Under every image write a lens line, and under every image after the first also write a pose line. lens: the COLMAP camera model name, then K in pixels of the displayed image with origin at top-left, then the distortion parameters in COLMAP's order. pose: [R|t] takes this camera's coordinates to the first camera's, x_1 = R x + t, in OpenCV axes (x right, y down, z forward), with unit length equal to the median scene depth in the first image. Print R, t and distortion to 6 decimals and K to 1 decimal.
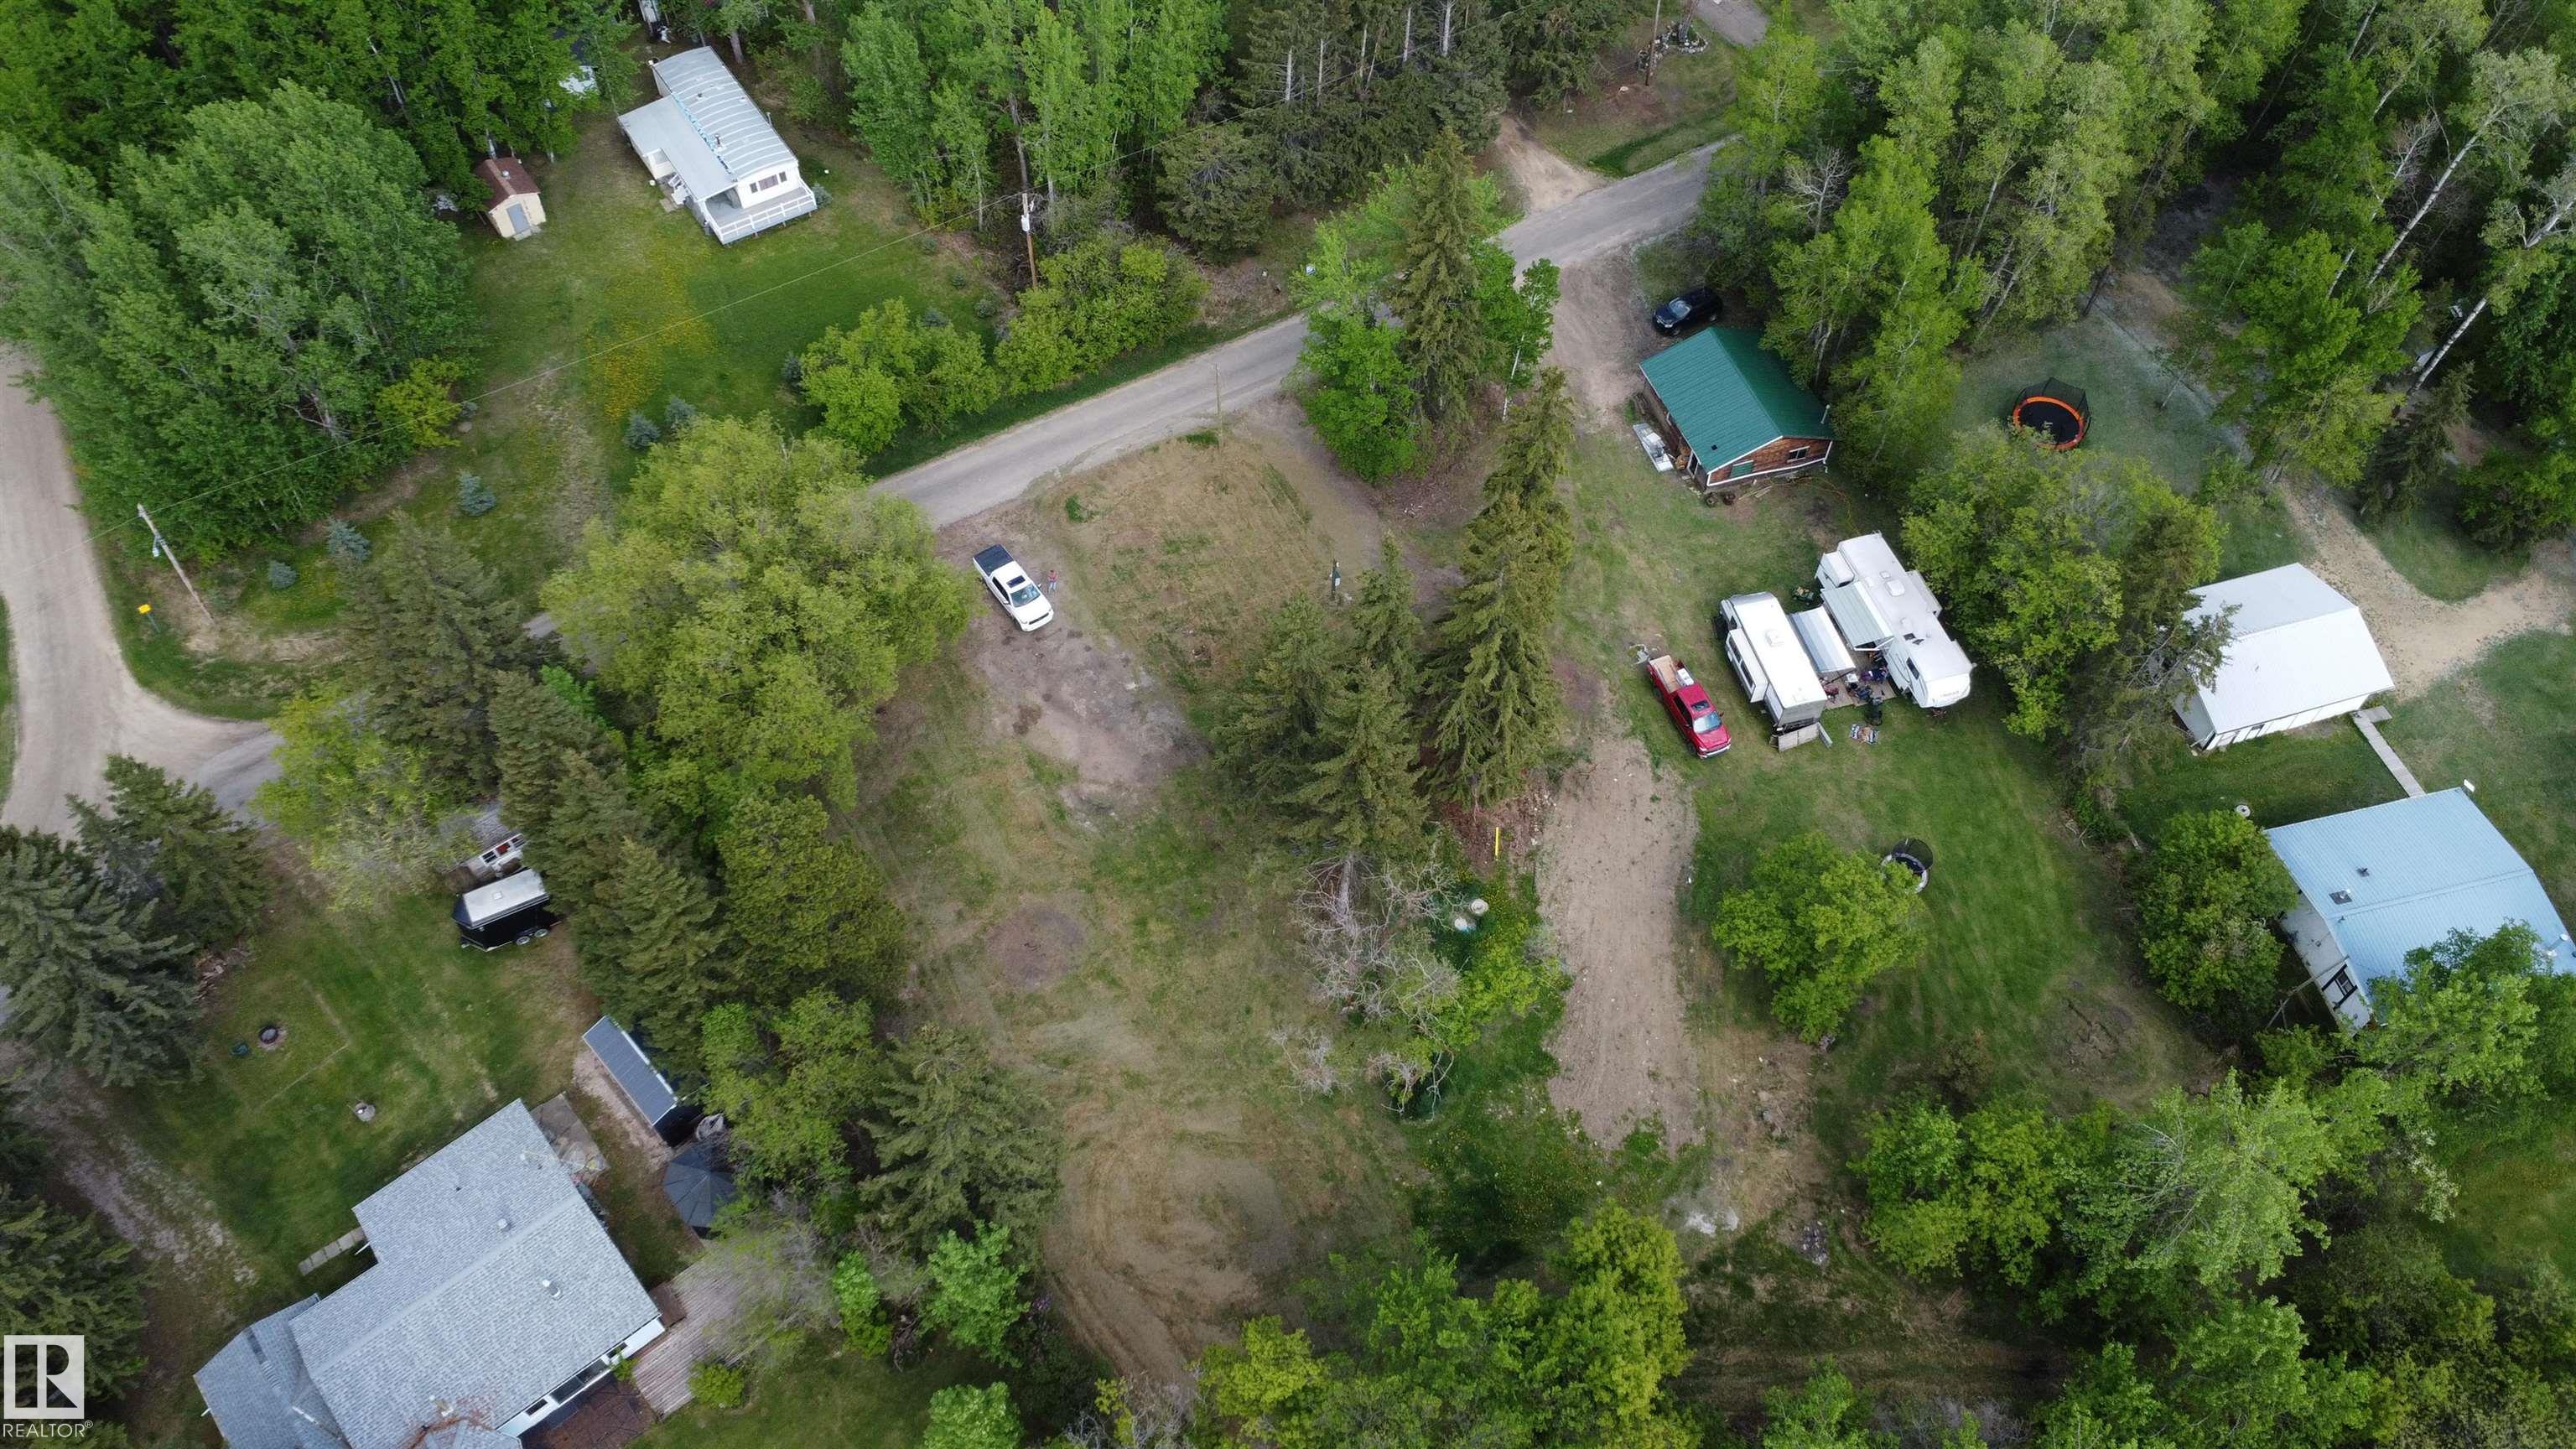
lens RADIAL K [[1871.3, 0, 1291.8], [0, 1871.3, 704.1], [0, 0, 1]] dist [-0.026011, -0.016504]
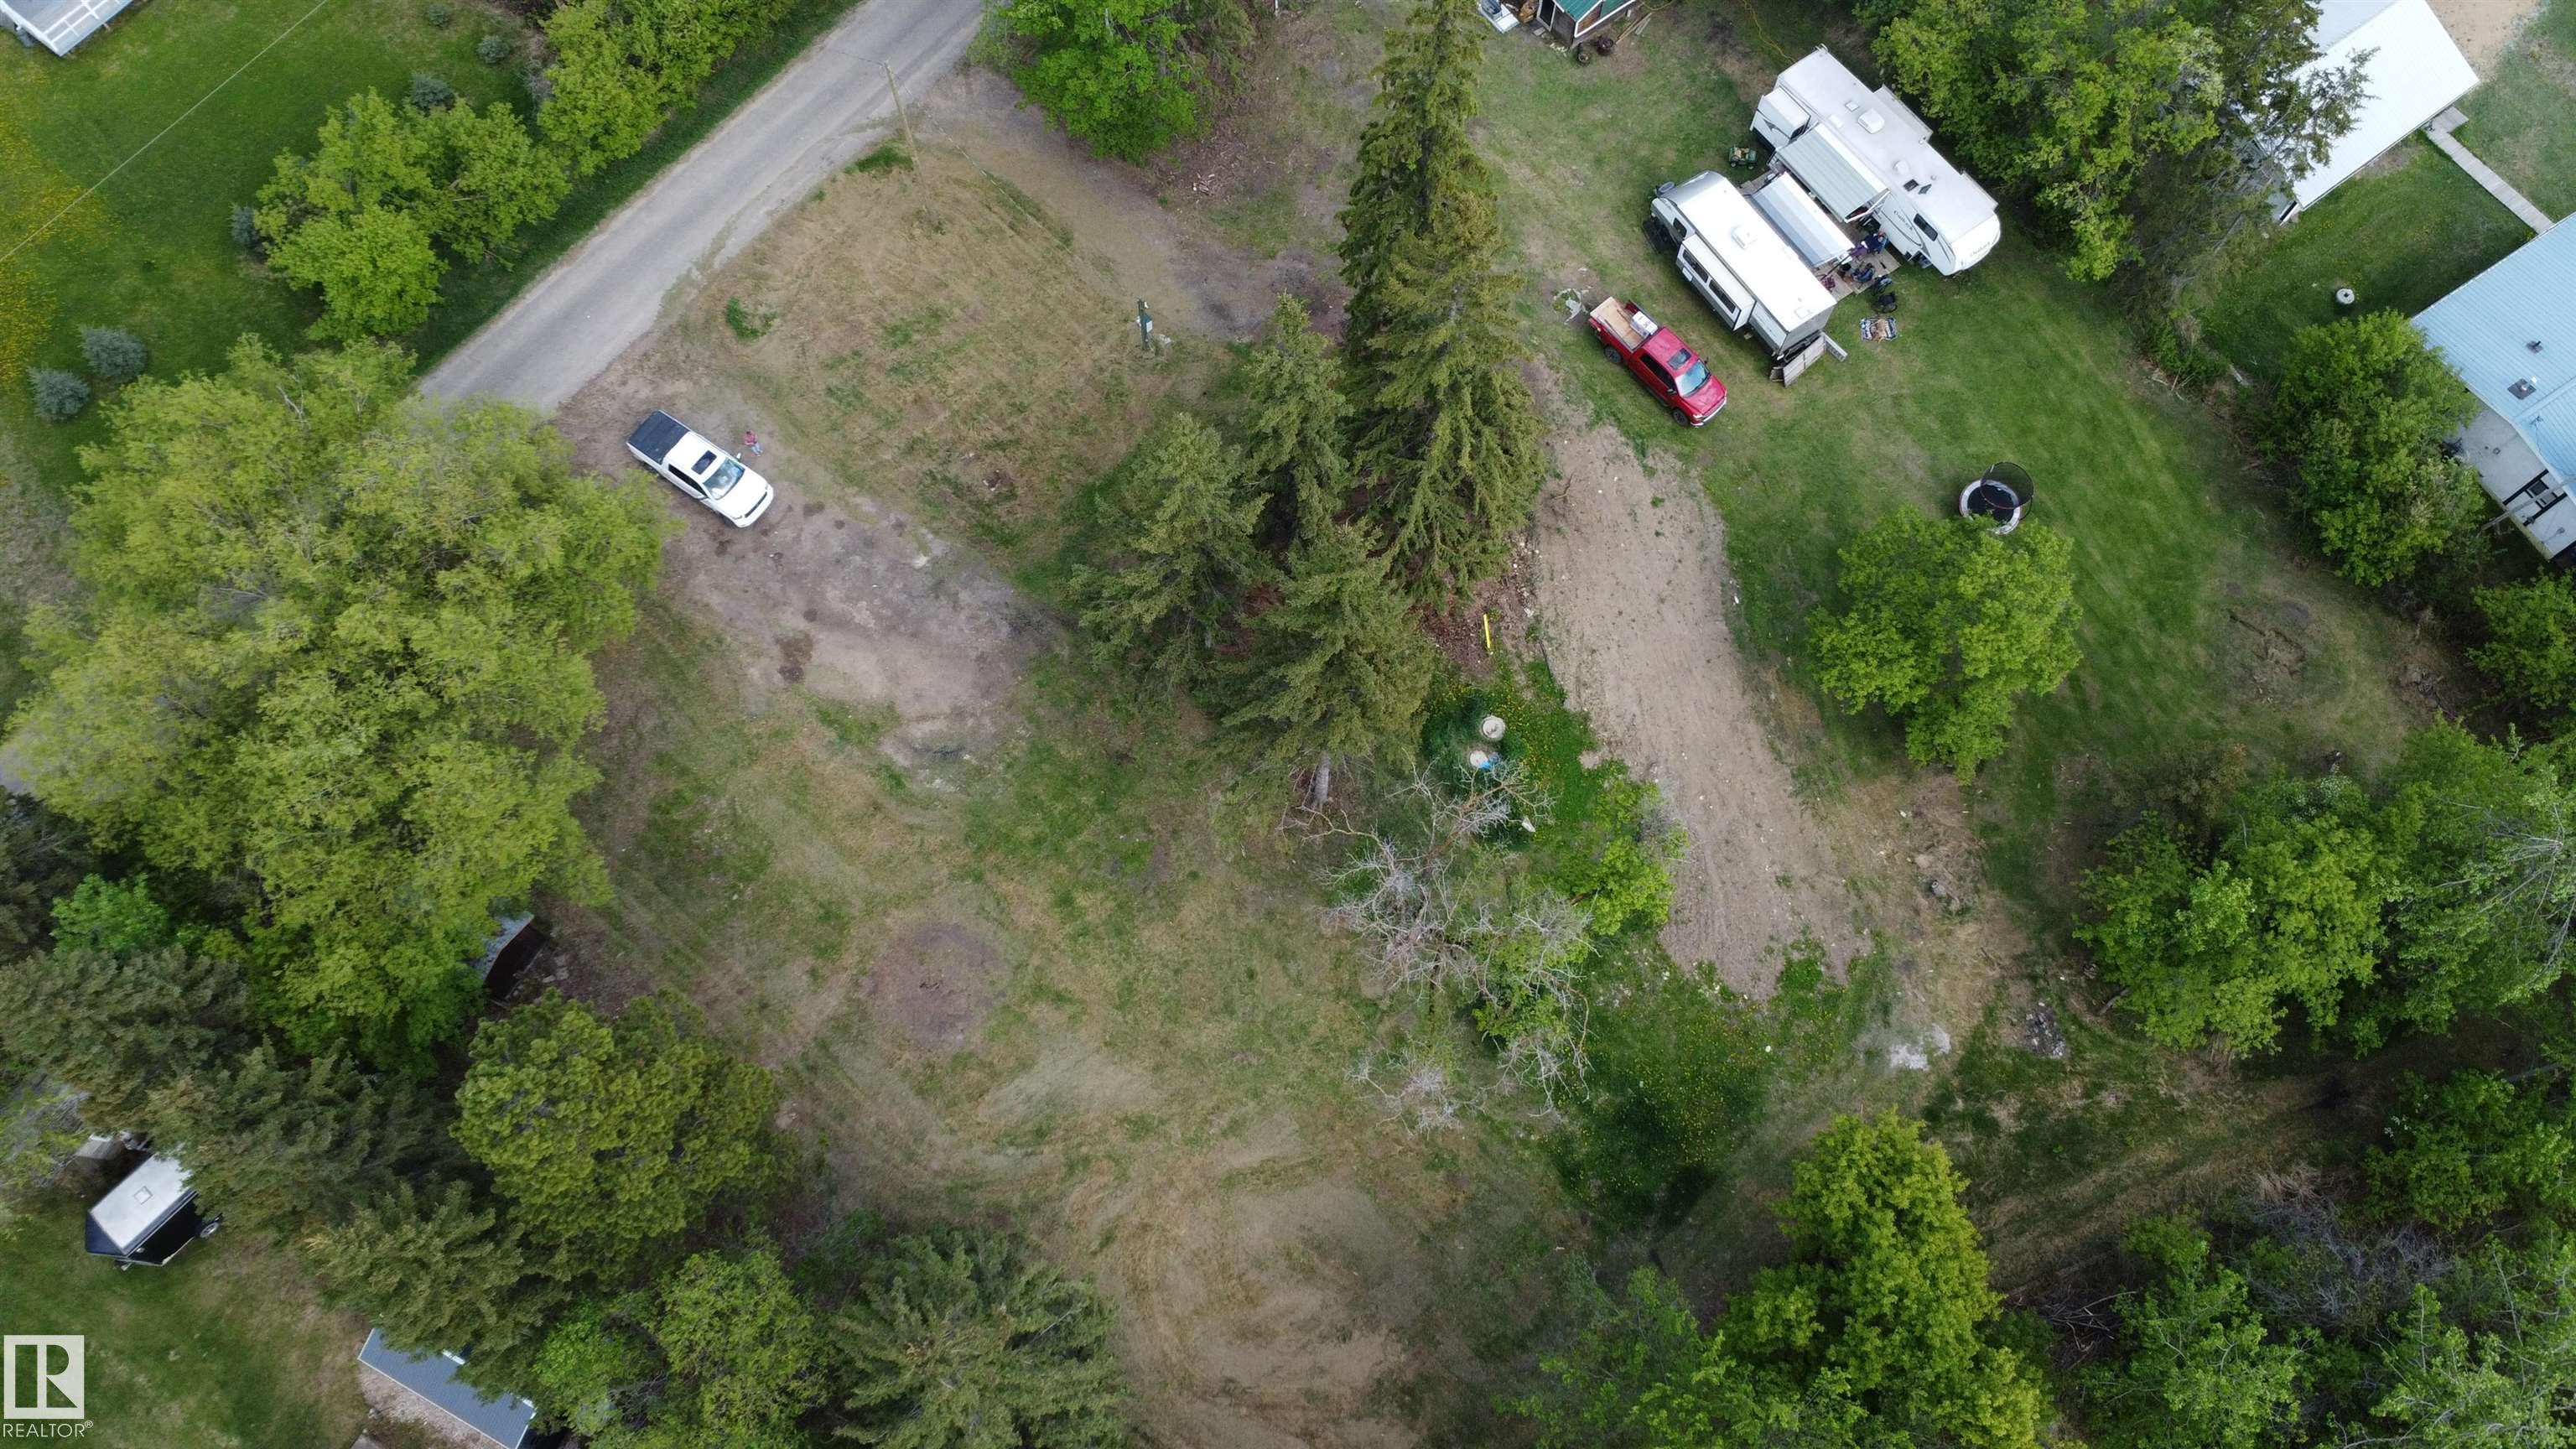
lens RADIAL K [[1871.3, 0, 1296.3], [0, 1871.3, 702.2], [0, 0, 1]] dist [-0.026011, -0.016504]
pose [[0.941057, -0.314310, 0.124988, -0.058601], [0.272001, 0.922838, 0.272736, -0.116397], [-0.201067, -0.222663, 0.953936, 0.296688]]
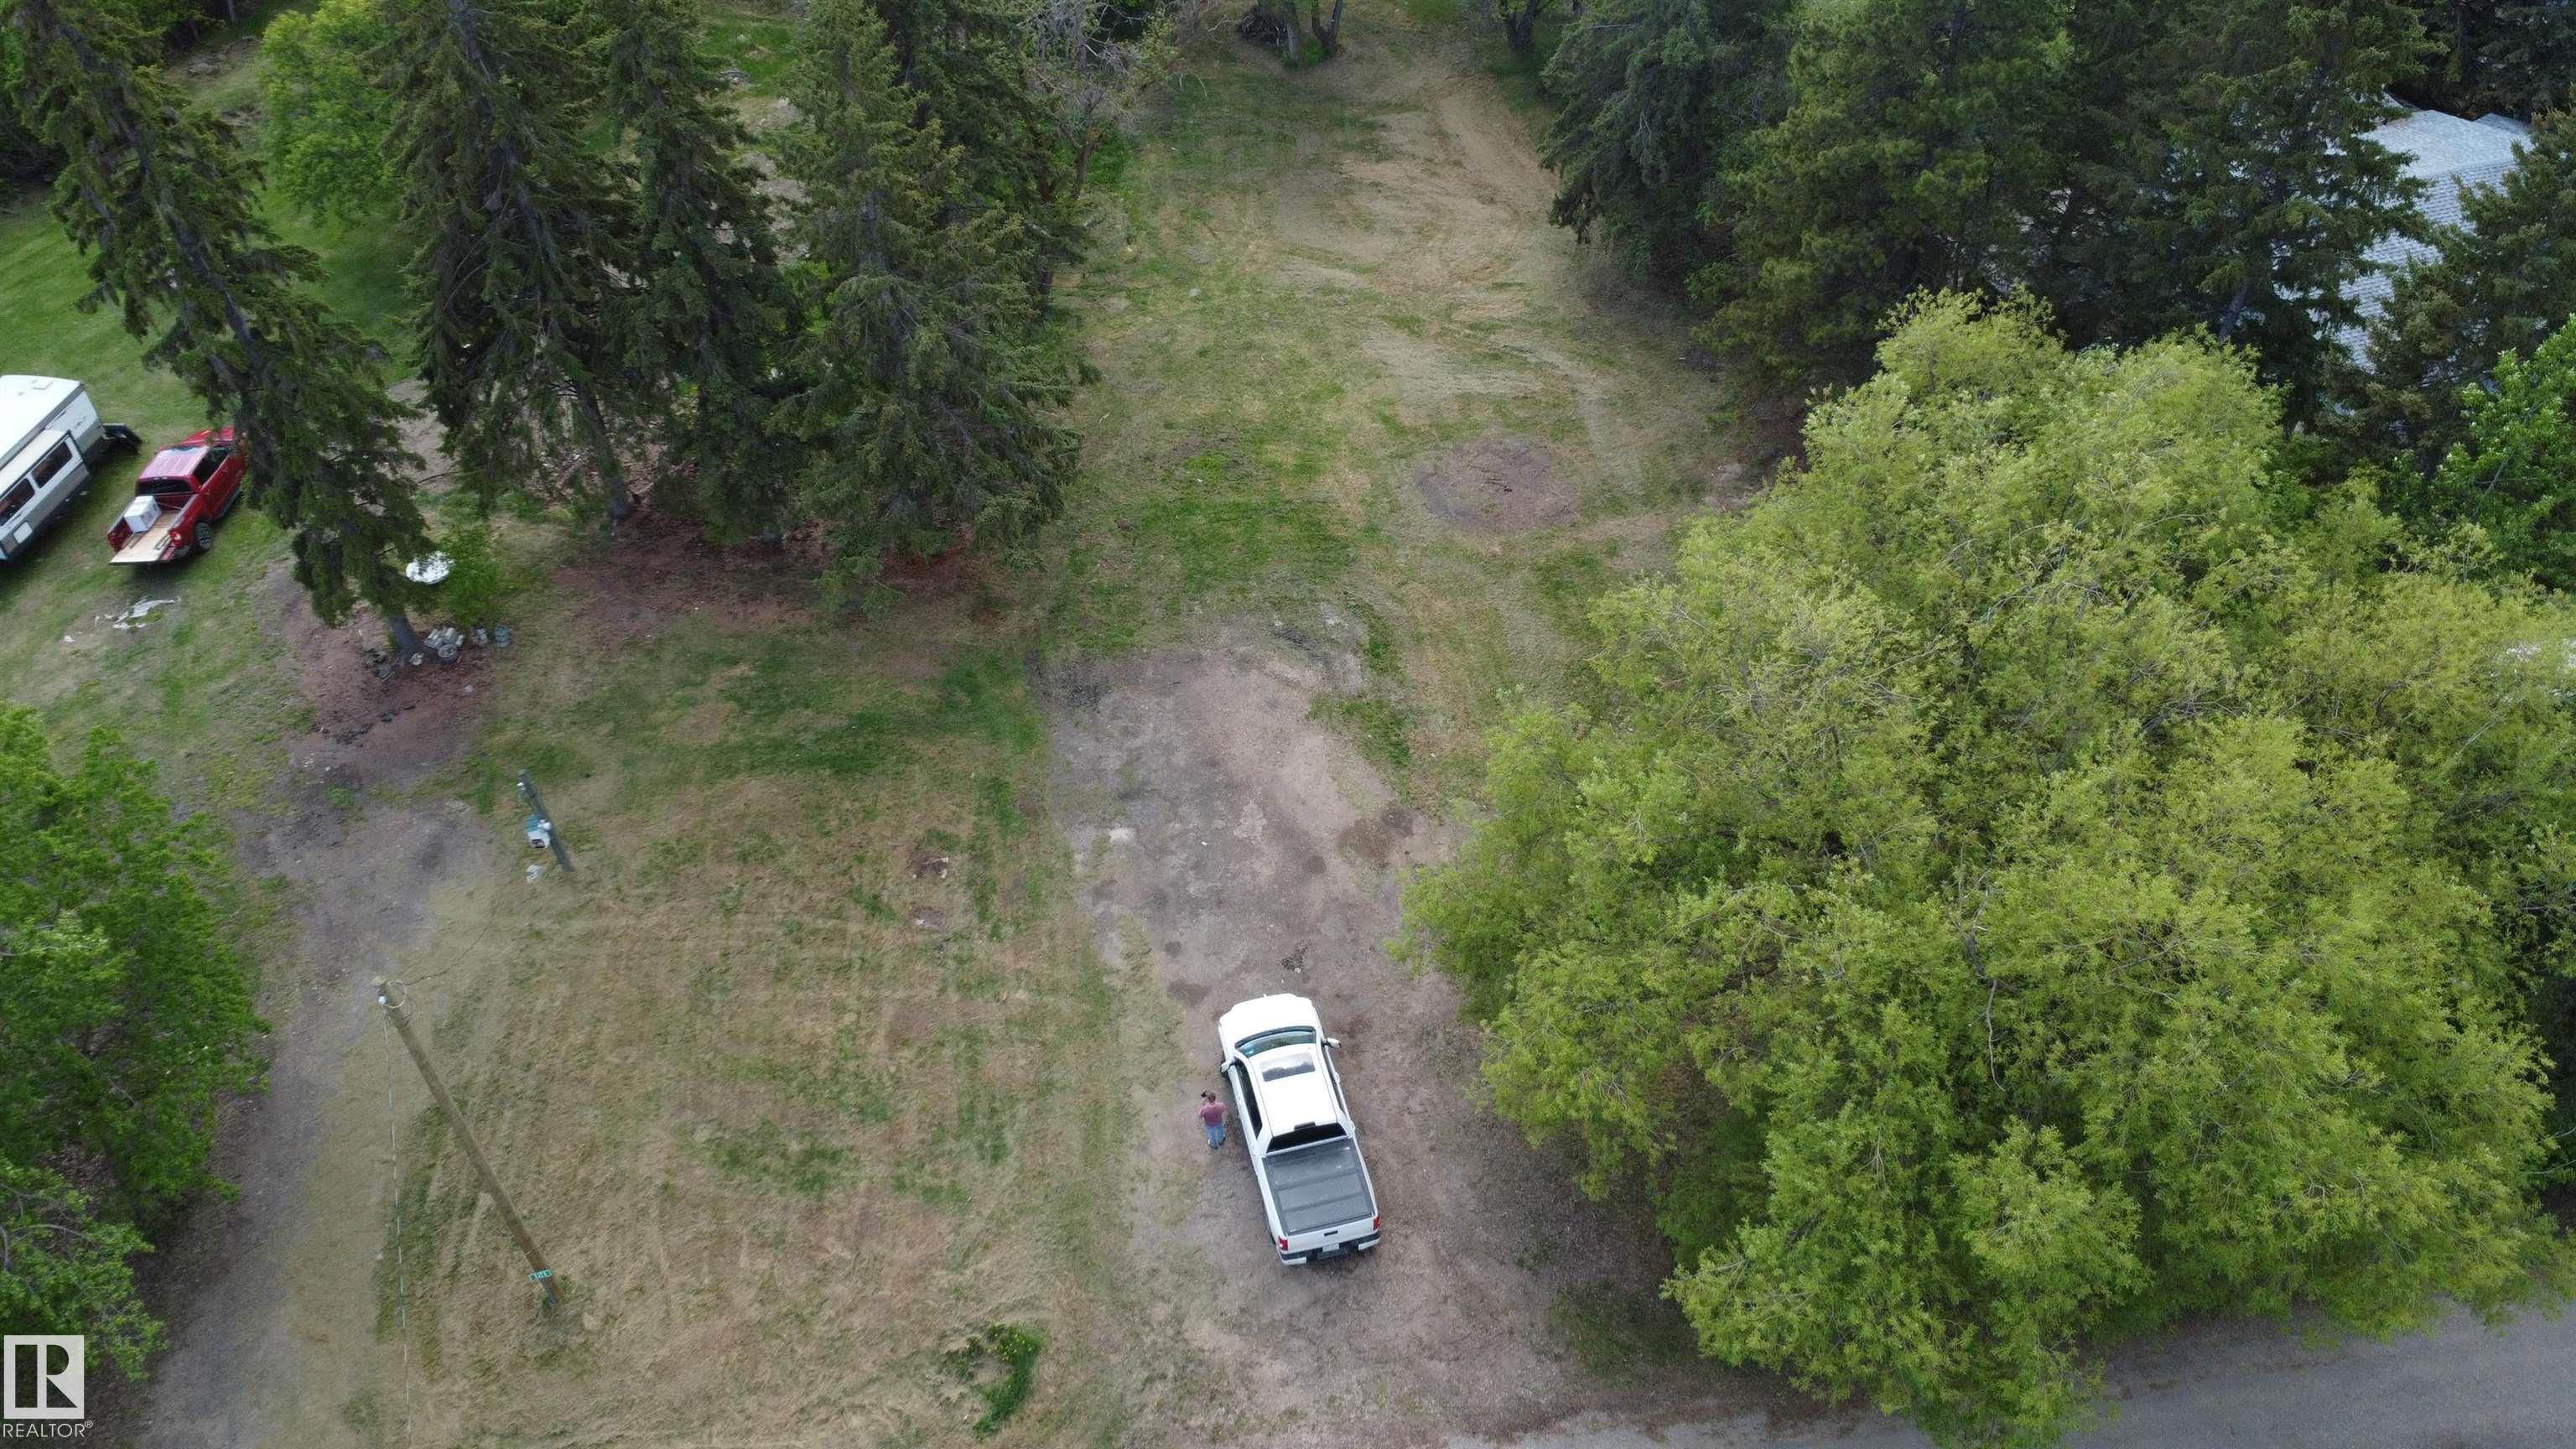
lens RADIAL K [[1871.3, 0, 1289.0], [0, 1871.3, 708.8], [0, 0, 1]] dist [-0.026011, -0.016504]
pose [[-0.924958, -0.266271, 0.271205, -0.234360], [0.307097, -0.103177, 0.946069, -0.407326], [-0.223929, 0.958360, 0.177205, 0.908200]]
